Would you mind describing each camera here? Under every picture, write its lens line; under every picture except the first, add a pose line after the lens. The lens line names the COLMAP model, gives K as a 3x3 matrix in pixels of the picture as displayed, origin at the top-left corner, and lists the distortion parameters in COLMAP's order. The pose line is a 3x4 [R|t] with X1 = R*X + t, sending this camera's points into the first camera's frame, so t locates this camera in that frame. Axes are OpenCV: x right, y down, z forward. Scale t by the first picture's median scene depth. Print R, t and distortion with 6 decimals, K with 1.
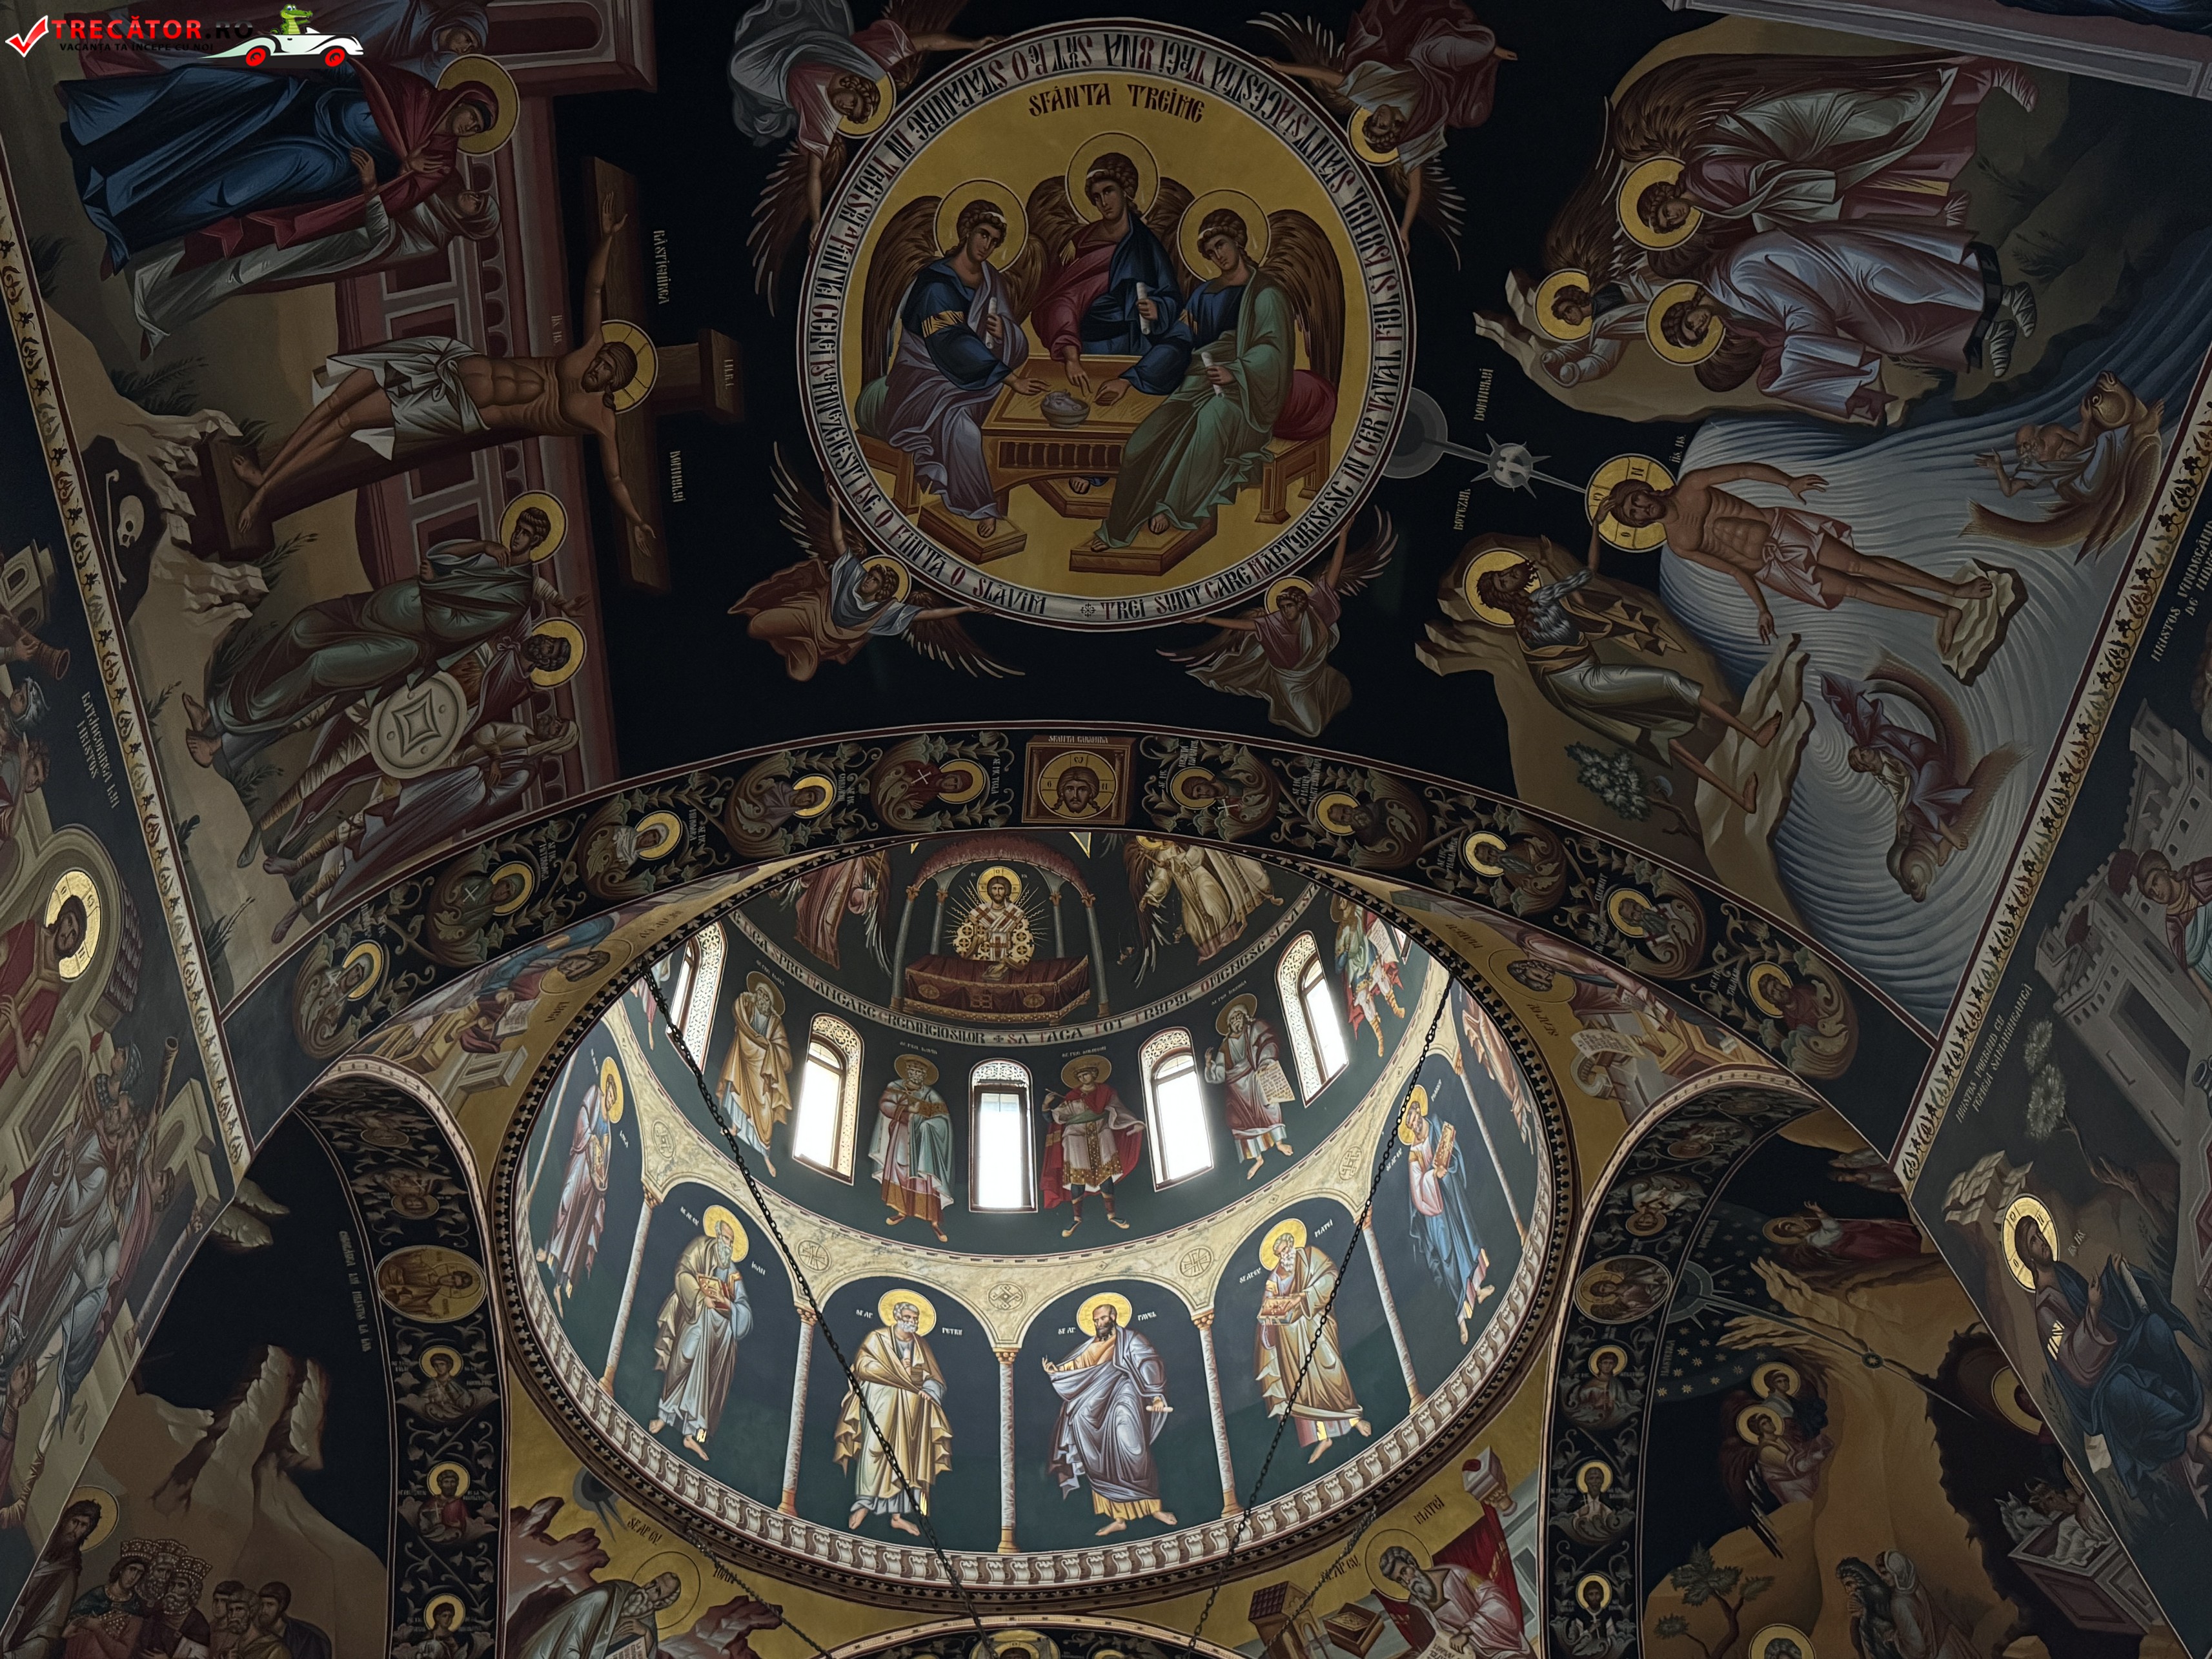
lens RADIAL K [[1836.9, 0, 1120.2], [0, 1836.9, 829.6], [0, 0, 1]] dist [0.151230, -0.330272]
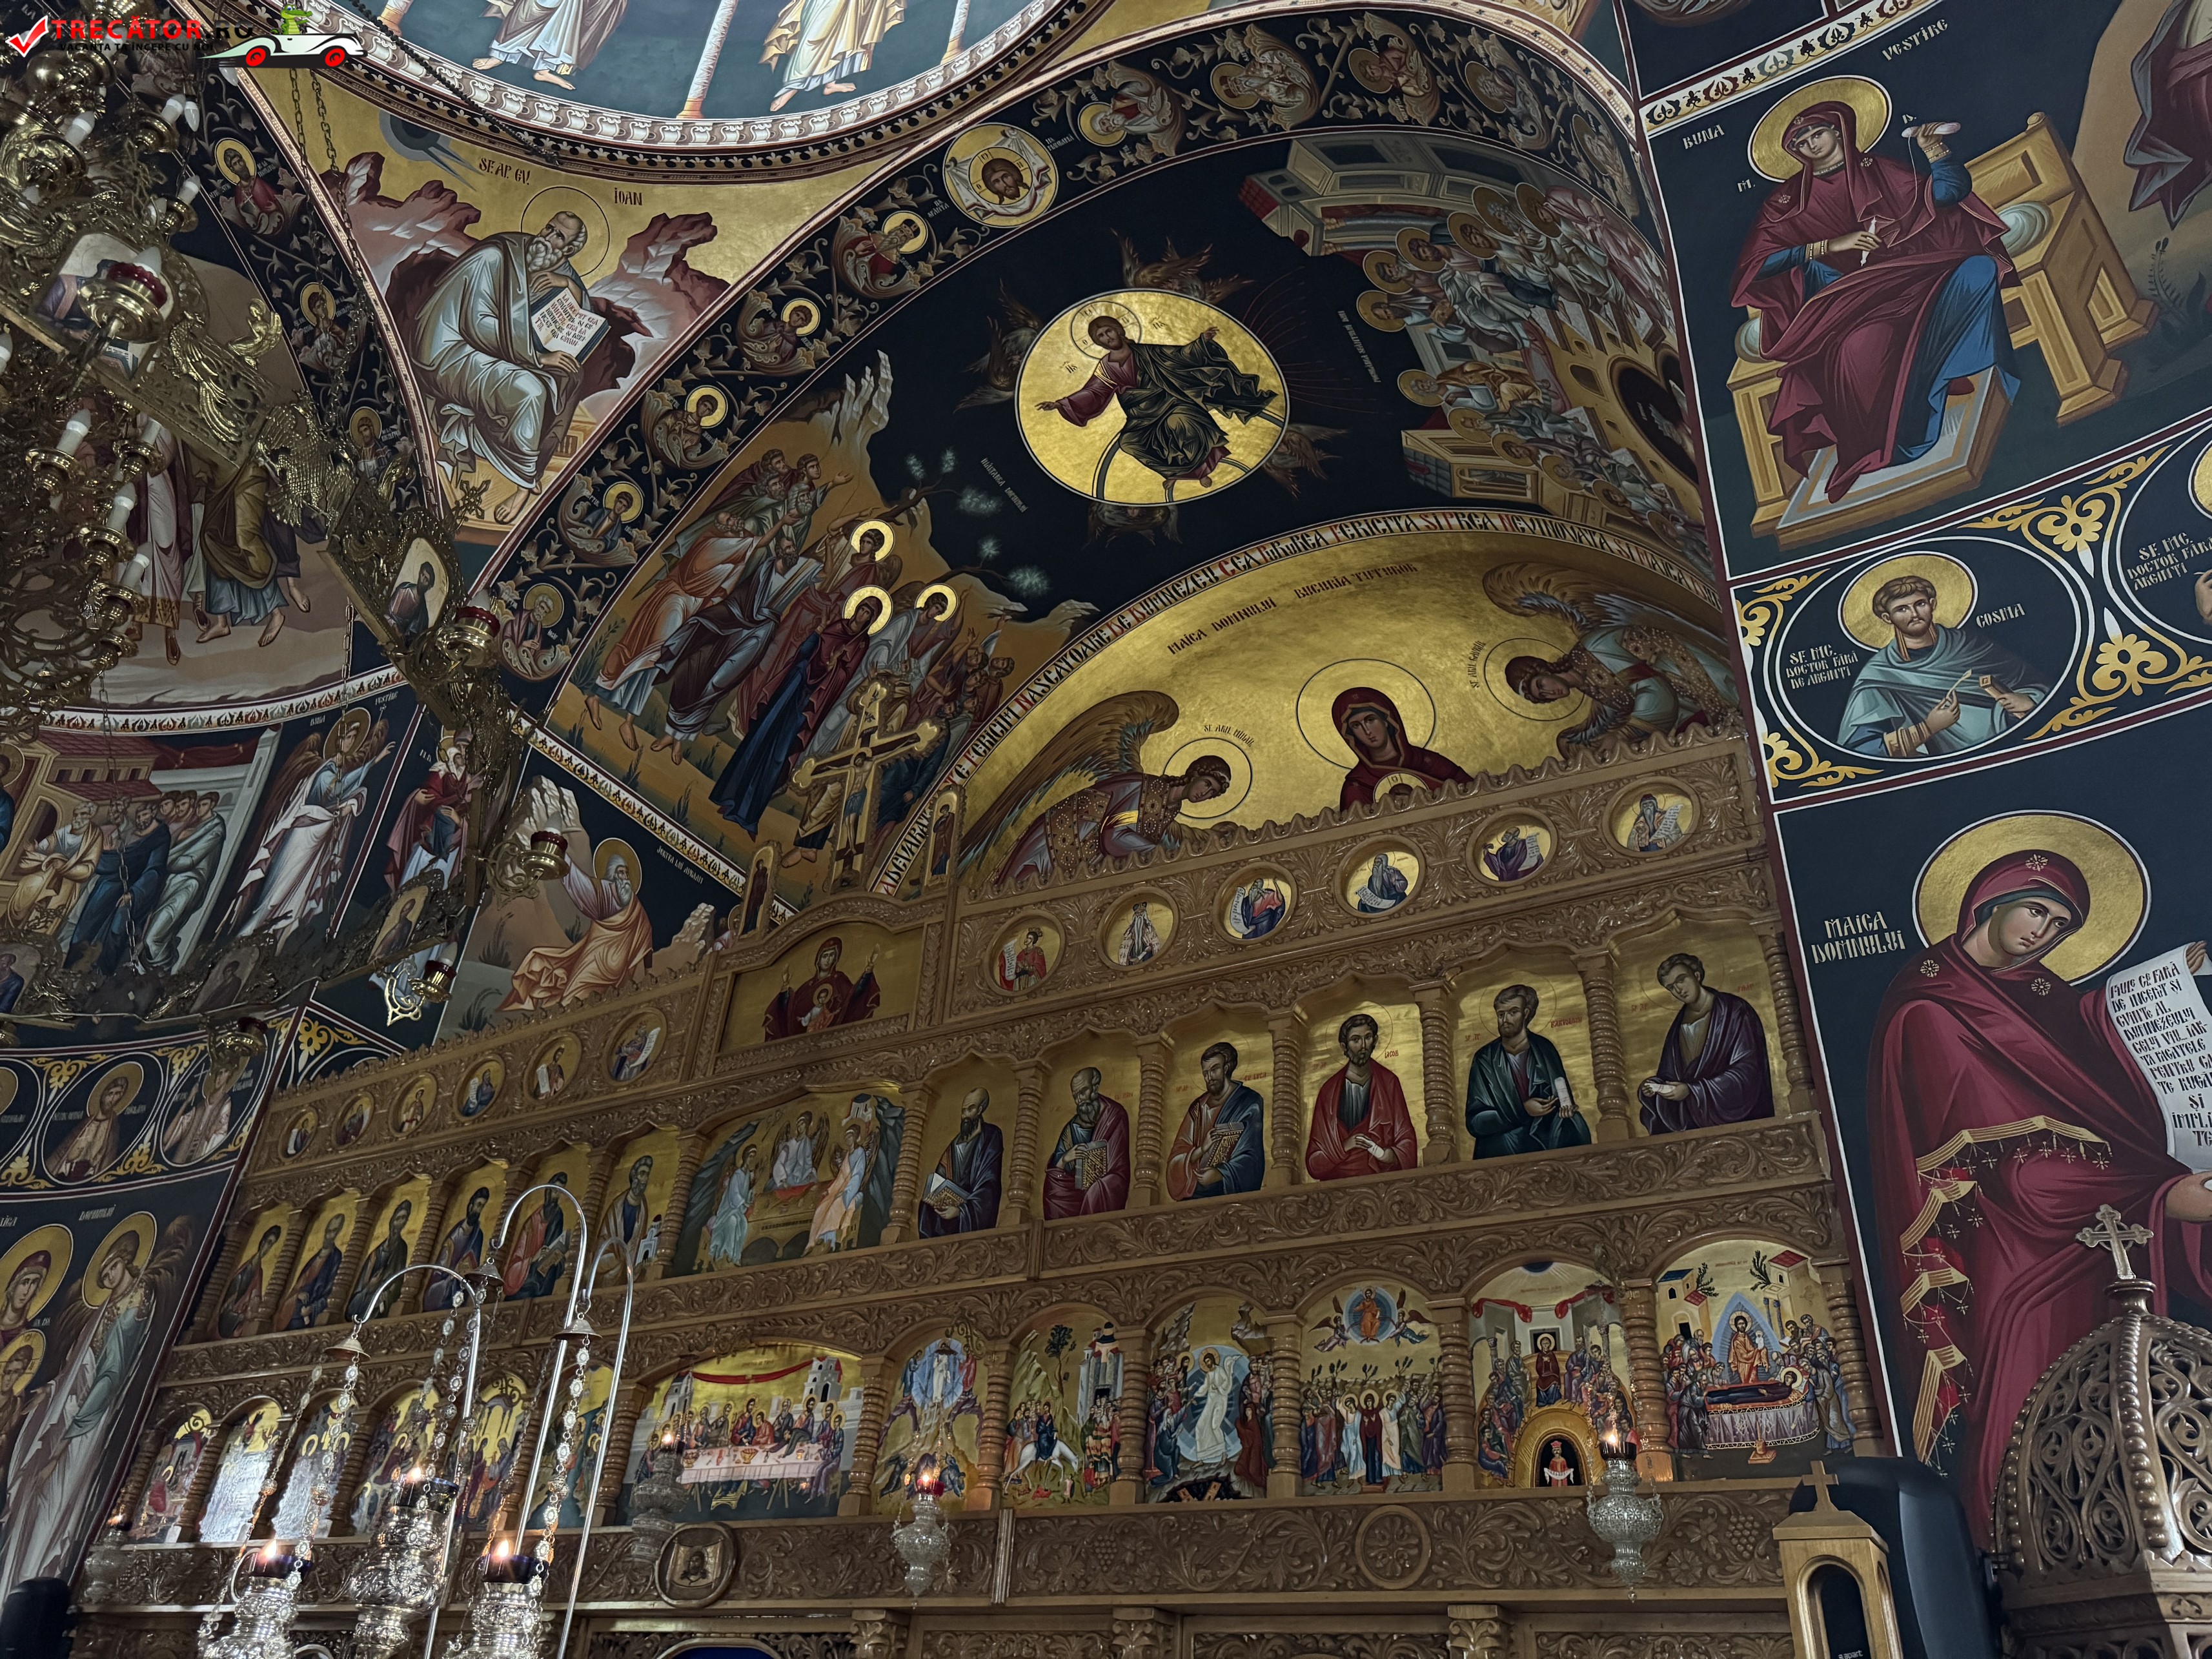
lens RADIAL K [[1560.7, 0, 1100.2], [0, 1560.7, 834.5], [0, 0, 1]] dist [0.037765, -0.045415]
pose [[0.804191, -0.221698, -0.551477, 0.307873], [0.425940, 0.862085, 0.274562, 0.567652], [0.414550, -0.455696, 0.787711, 0.404034]]
